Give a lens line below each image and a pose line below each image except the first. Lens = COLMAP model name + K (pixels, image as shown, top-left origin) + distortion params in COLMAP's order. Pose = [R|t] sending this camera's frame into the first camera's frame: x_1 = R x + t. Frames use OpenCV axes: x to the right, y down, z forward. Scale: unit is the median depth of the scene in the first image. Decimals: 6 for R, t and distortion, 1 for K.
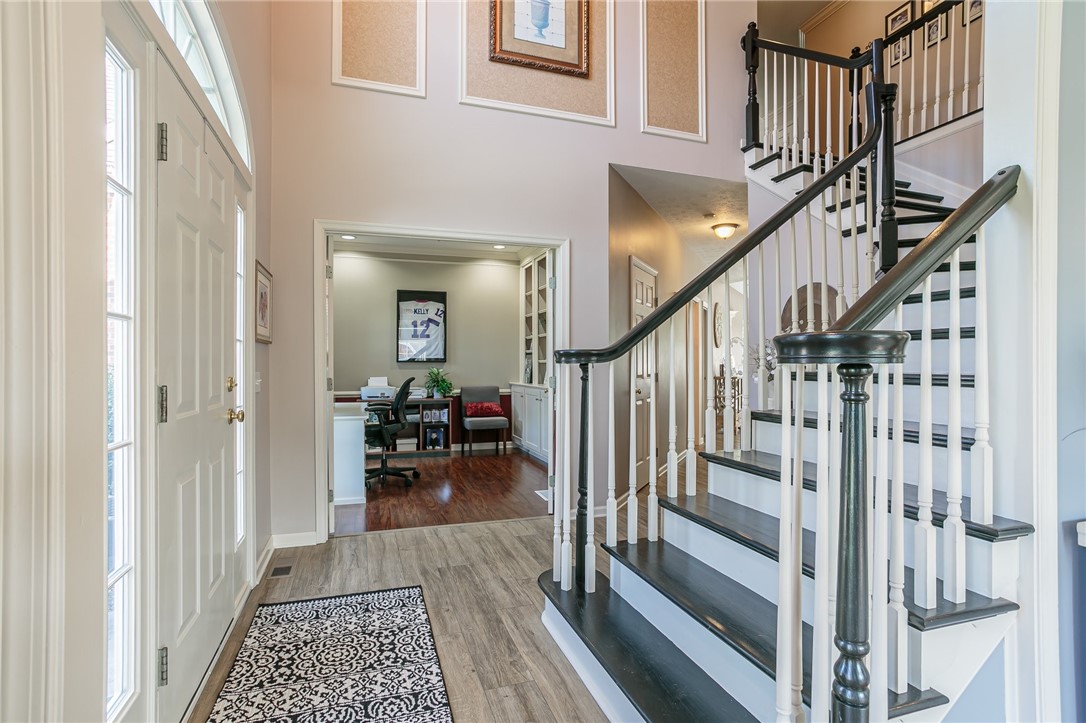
lens RADIAL K [[537.1, 0, 535.3], [0, 537.1, 359.7], [0, 0, 1]] dist [-0.009274, 0.001313]
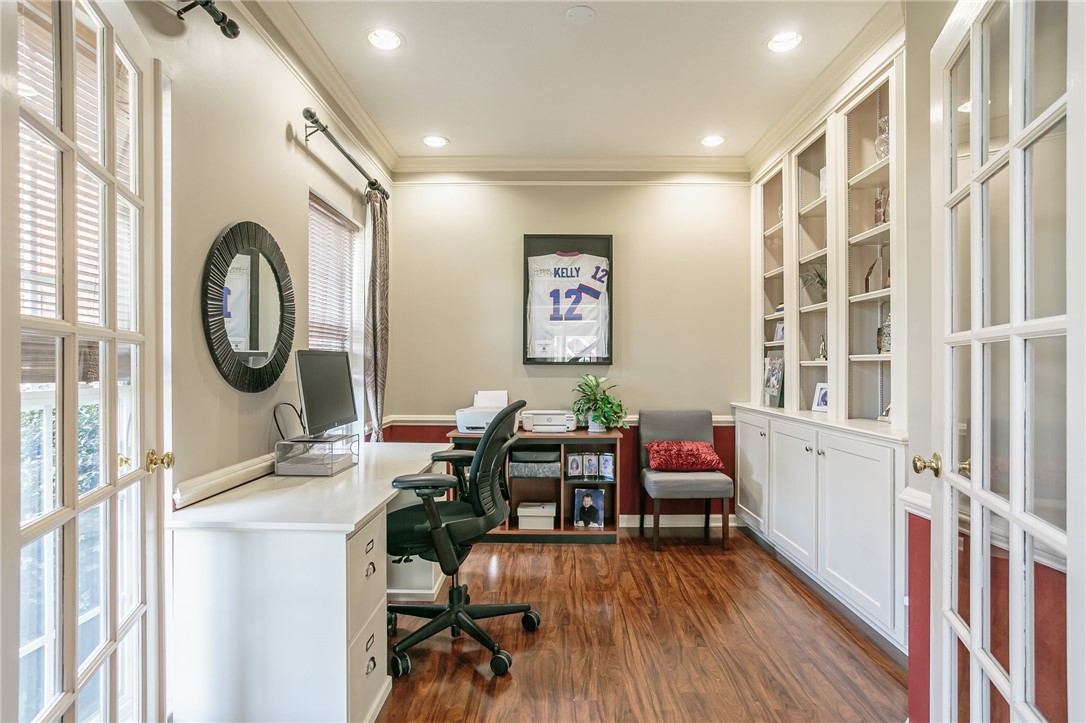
lens RADIAL K [[540.2, 0, 543.0], [0, 540.2, 361.5], [0, 0, 1]] dist [-0.060822, 0.037352]
pose [[0.946717, 0.001177, -0.322064, -0.057129], [-0.000674, 0.999998, 0.001671, 0.000614], [0.322066, -0.001365, 0.946716, 0.467790]]
